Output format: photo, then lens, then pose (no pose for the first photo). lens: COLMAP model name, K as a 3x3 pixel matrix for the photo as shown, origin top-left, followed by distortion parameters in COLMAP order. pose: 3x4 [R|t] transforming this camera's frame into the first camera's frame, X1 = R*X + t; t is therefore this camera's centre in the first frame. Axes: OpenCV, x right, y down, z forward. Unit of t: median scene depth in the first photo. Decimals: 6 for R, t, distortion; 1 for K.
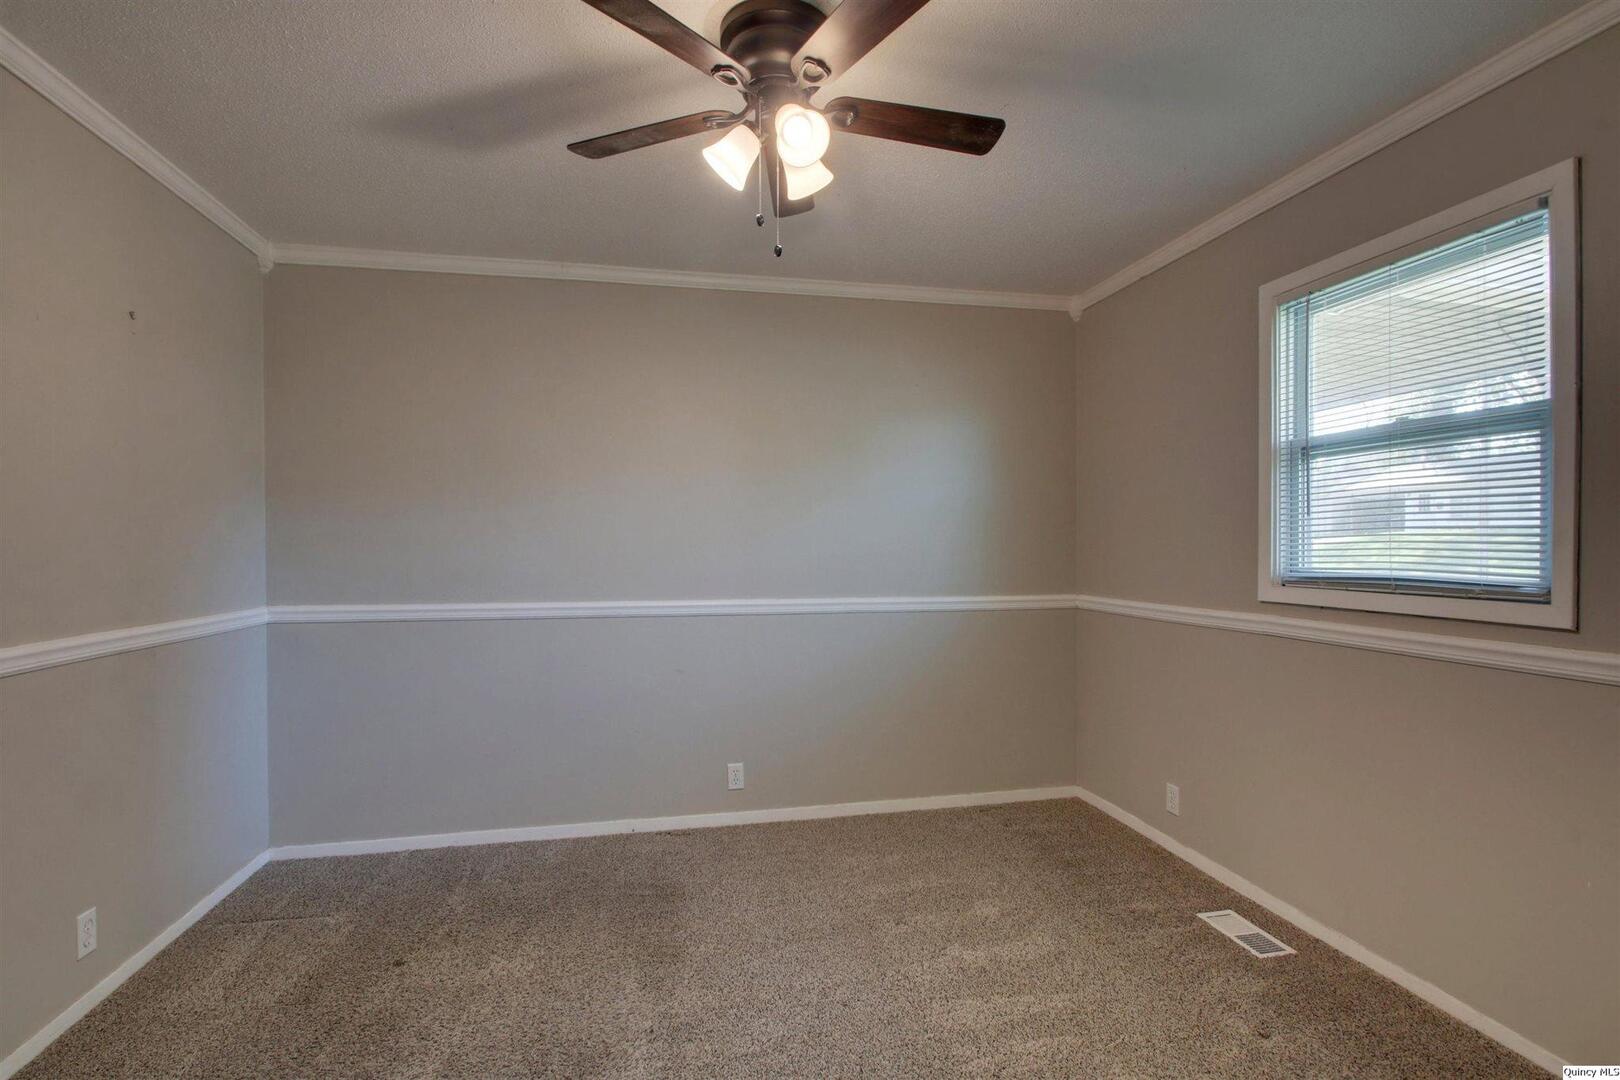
lens RADIAL K [[752.6, 0, 810.0], [0, 752.6, 540.0], [0, 0, 1]] dist [-0.000095, -0.014818]
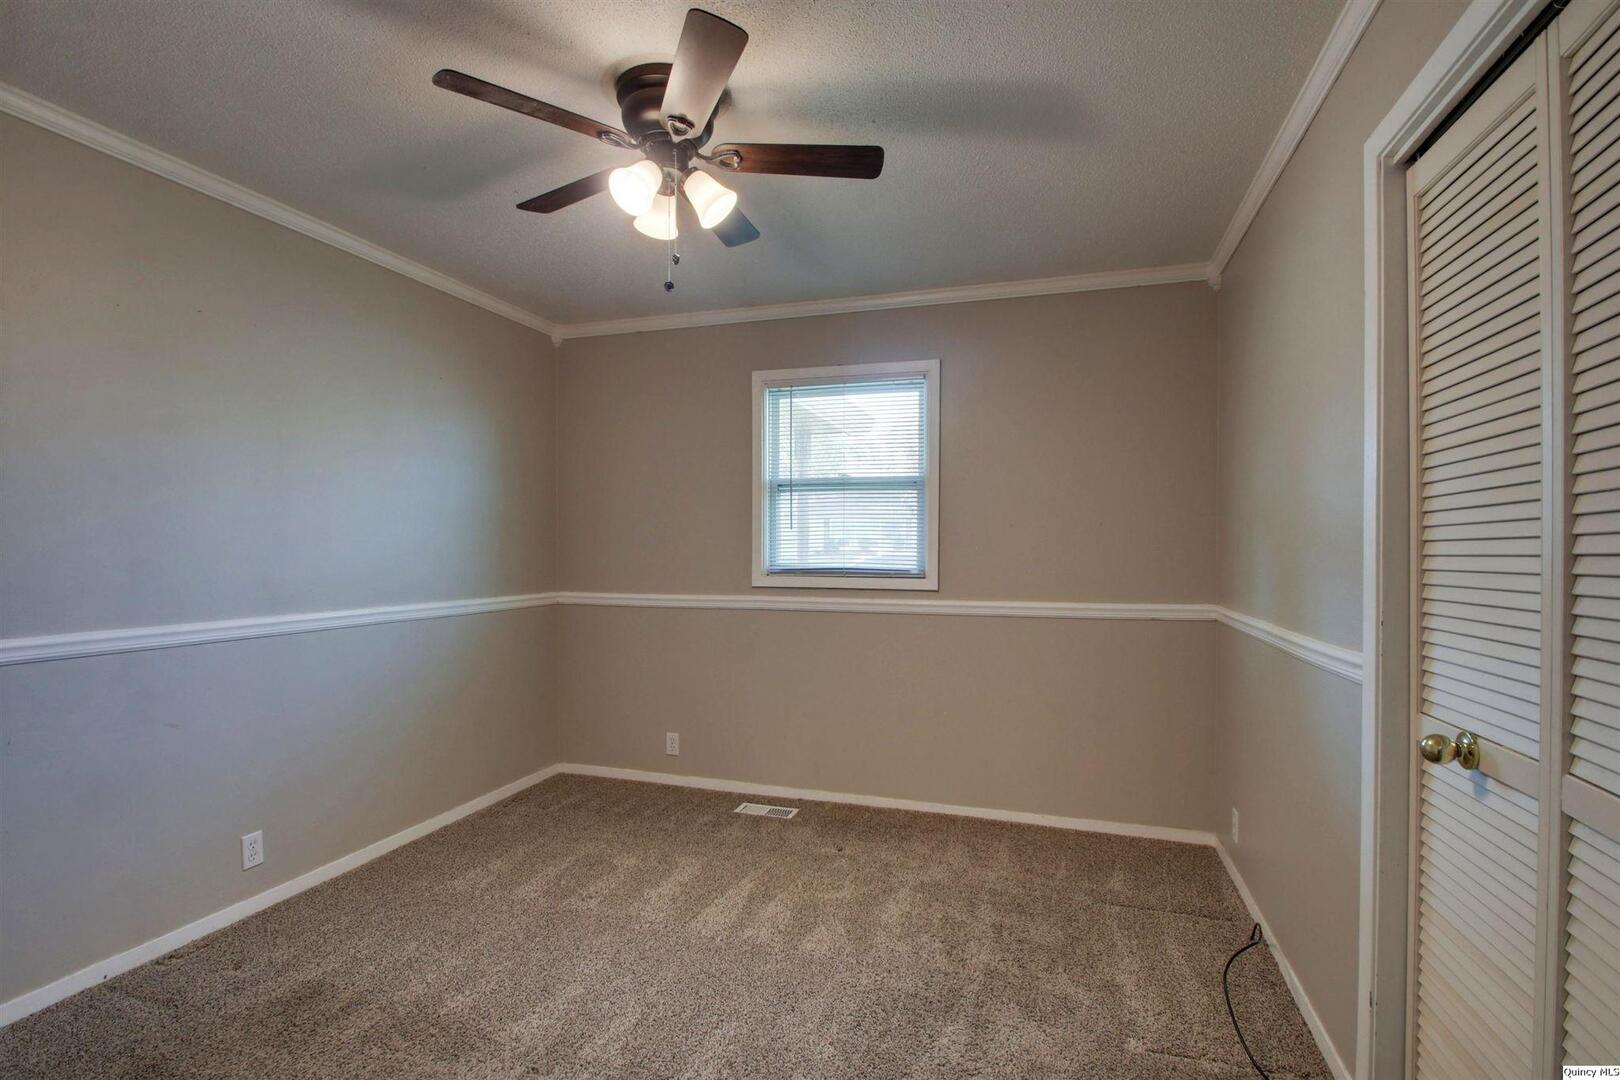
lens RADIAL K [[752.6, 0, 810.0], [0, 752.6, 540.0], [0, 0, 1]] dist [-0.000095, -0.014818]
pose [[0.496978, 0.011324, 0.867690, -0.618762], [-0.009247, 0.999927, -0.007753, 0.000808], [-0.867714, -0.004170, 0.497046, 0.174891]]
